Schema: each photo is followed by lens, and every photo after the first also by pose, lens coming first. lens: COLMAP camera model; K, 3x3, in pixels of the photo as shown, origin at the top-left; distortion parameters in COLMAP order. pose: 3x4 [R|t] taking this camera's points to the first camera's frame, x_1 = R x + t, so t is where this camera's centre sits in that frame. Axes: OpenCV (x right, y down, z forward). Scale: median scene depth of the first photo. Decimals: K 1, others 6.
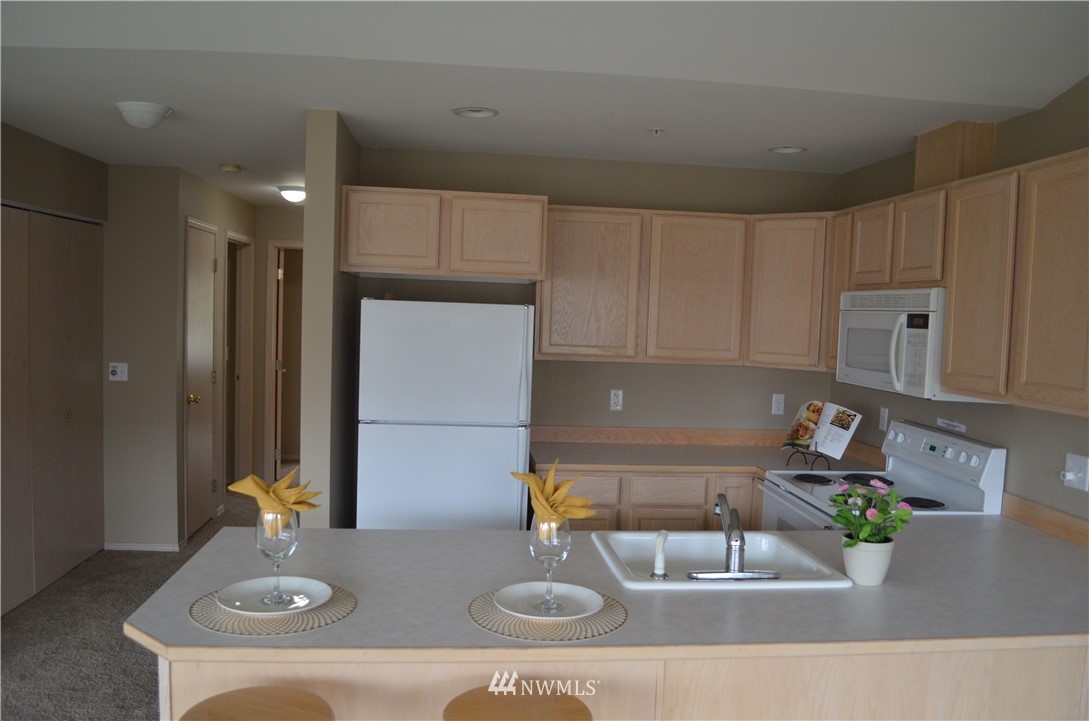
lens RADIAL K [[852.3, 0, 547.9], [0, 852.3, 370.8], [0, 0, 1]] dist [-0.084388, 0.011107]
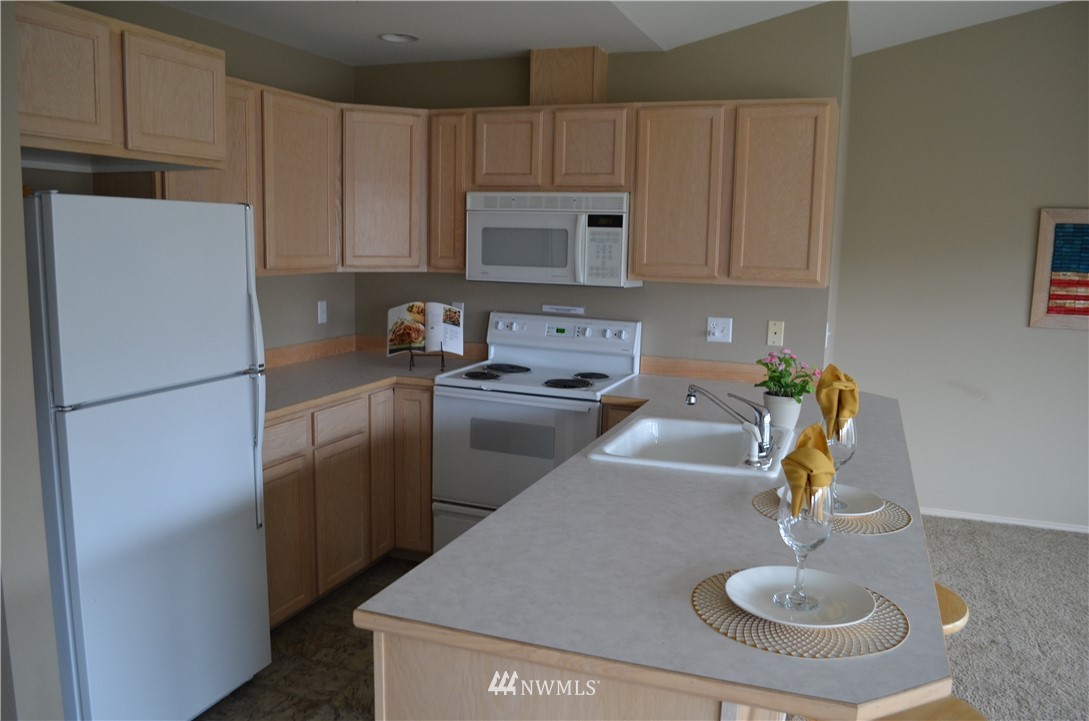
lens RADIAL K [[852.3, 0, 547.9], [0, 852.3, 370.8], [0, 0, 1]] dist [-0.084388, 0.011107]
pose [[0.445611, -0.163482, 0.880173, -0.558331], [0.054240, 0.986309, 0.155735, -0.035328], [-0.893582, -0.021656, 0.448377, 0.451459]]
